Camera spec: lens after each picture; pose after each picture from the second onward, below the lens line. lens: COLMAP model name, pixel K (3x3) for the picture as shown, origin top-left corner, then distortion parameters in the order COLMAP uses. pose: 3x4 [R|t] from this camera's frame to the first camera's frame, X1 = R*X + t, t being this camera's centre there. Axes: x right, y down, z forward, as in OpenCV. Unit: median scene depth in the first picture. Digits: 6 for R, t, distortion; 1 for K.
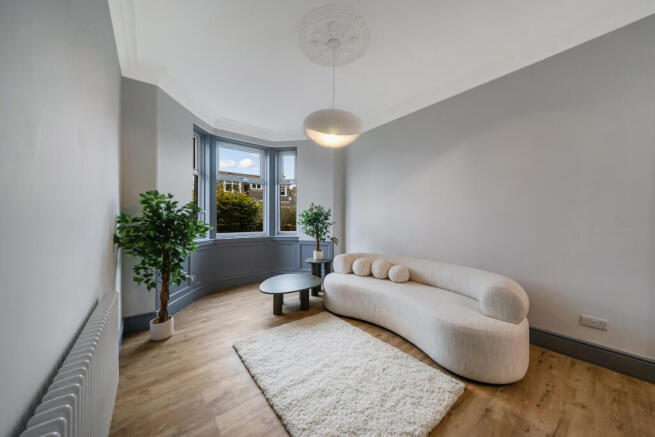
lens RADIAL K [[225.6, 0, 325.1], [0, 225.6, 217.1], [0, 0, 1]] dist [-0.001839, -0.000100]
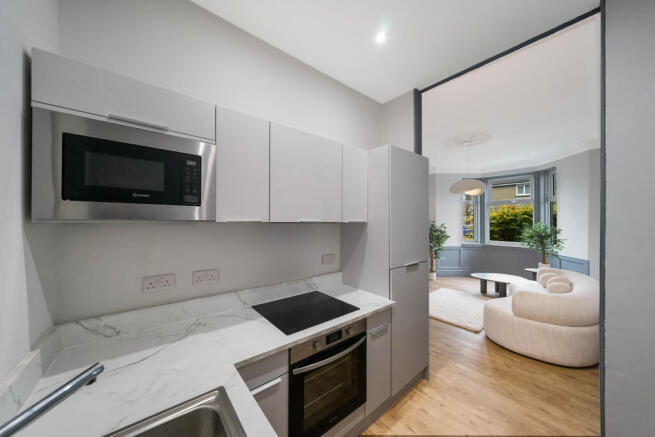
lens RADIAL K [[225.6, 0, 328.9], [0, 225.6, 219.6], [0, 0, 1]] dist [-0.001839, -0.000100]
pose [[0.022731, 0.000535, -0.999741, 1.555527], [-0.003090, 0.999995, 0.000465, -0.097742], [0.999737, 0.003079, 0.022732, -0.161940]]
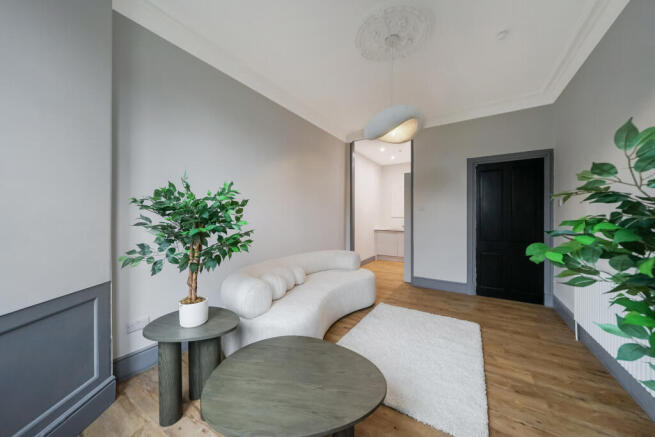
lens RADIAL K [[225.6, 0, 324.8], [0, 225.6, 216.4], [0, 0, 1]] dist [-0.001839, -0.000100]
pose [[-0.333604, -0.003816, 0.942706, -0.734267], [0.000887, 0.999990, 0.004361, 0.005854], [-0.942713, 0.002291, -0.333597, 1.493120]]
